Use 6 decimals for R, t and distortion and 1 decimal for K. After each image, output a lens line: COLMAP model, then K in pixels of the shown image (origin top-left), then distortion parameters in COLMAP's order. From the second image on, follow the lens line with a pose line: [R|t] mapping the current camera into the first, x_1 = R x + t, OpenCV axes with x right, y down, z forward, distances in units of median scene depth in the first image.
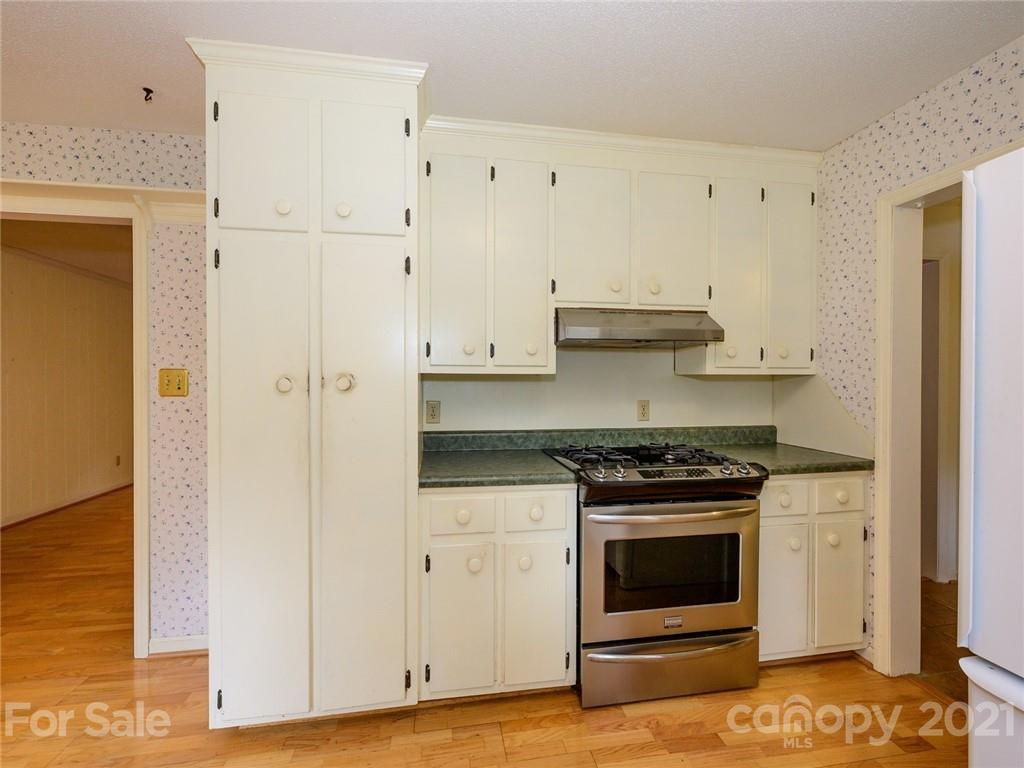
lens RADIAL K [[458.1, 0, 509.3], [0, 458.1, 385.0], [0, 0, 1]] dist [-0.007594, 0.000369]
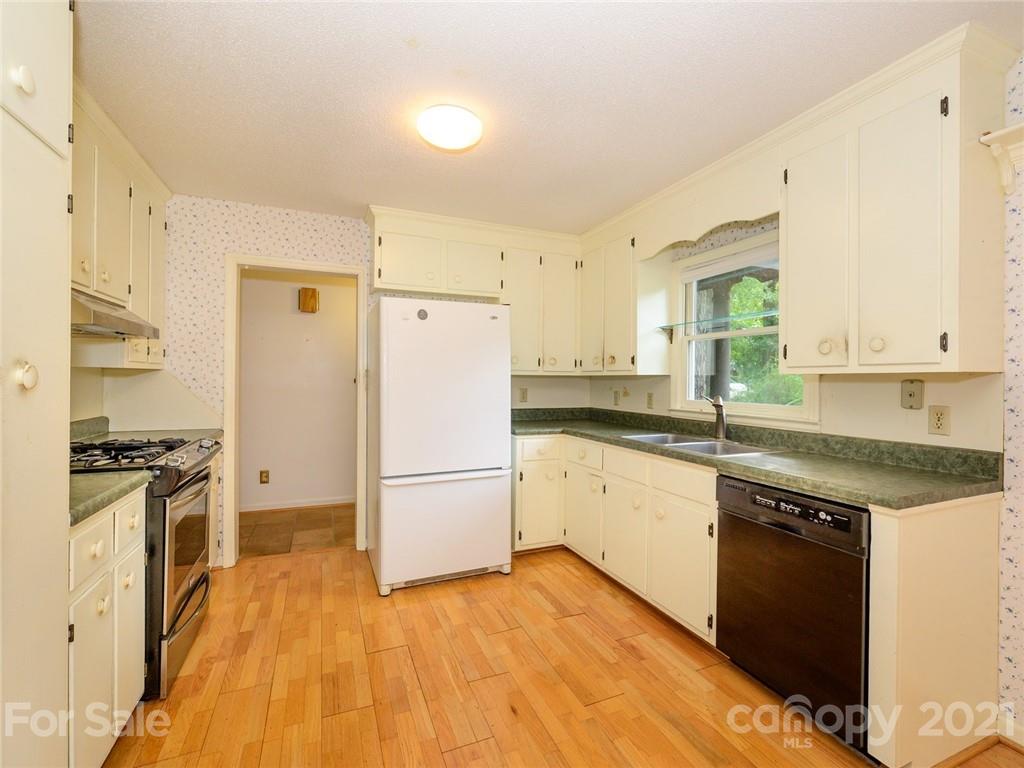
lens RADIAL K [[458.1, 0, 506.5], [0, 458.1, 378.8], [0, 0, 1]] dist [-0.007594, 0.000369]
pose [[0.213347, -0.001776, -0.976975, 2.065205], [-0.016732, 0.999845, -0.005472, 0.006180], [0.976833, 0.017514, 0.213284, 0.422390]]
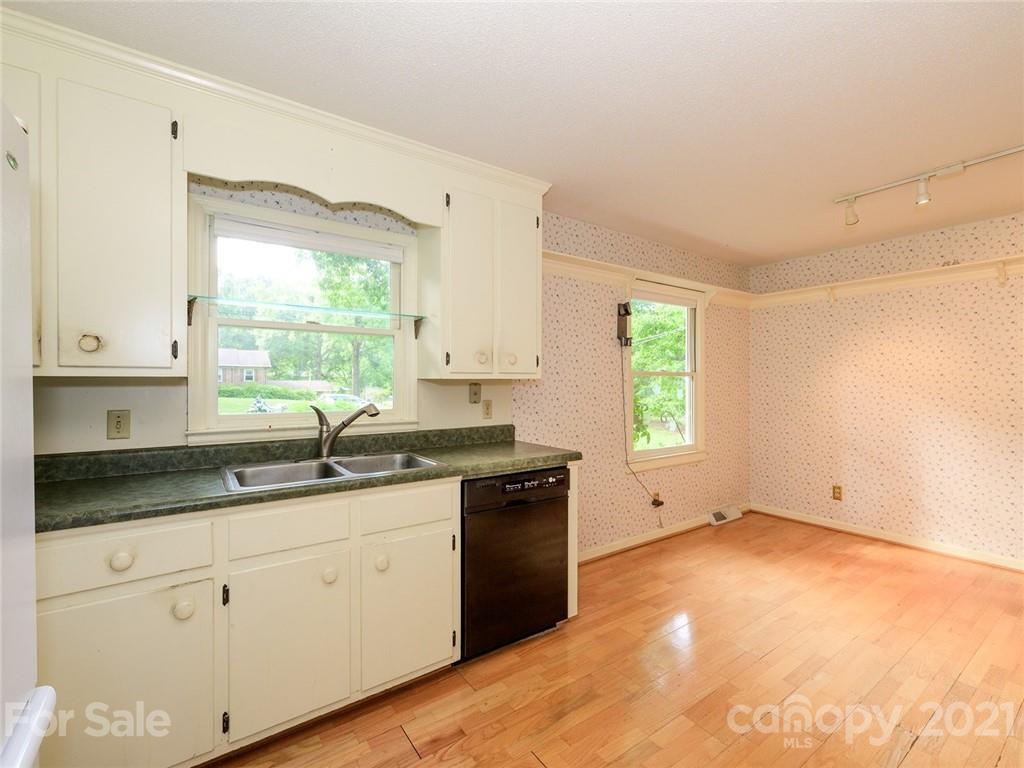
lens RADIAL K [[458.1, 0, 498.2], [0, 458.1, 384.6], [0, 0, 1]] dist [-0.007594, 0.000369]
pose [[0.906184, -0.004256, 0.422862, 0.043125], [0.007622, 0.999951, -0.006269, 0.000050], [-0.422815, 0.008904, 0.906172, 0.007677]]
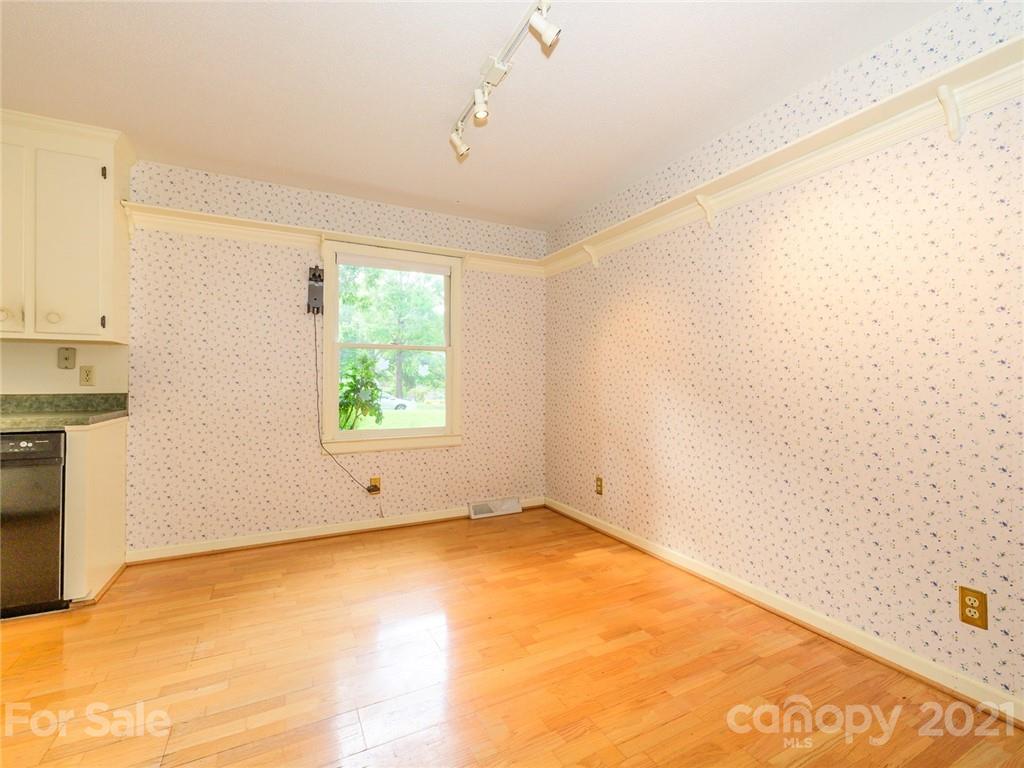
lens RADIAL K [[458.1, 0, 514.0], [0, 458.1, 381.8], [0, 0, 1]] dist [-0.007594, 0.000369]
pose [[0.953976, 0.001201, 0.299879, 2.204092], [0.003804, 0.999863, -0.016107, 0.176061], [-0.299857, 0.016506, 0.953841, -0.538848]]
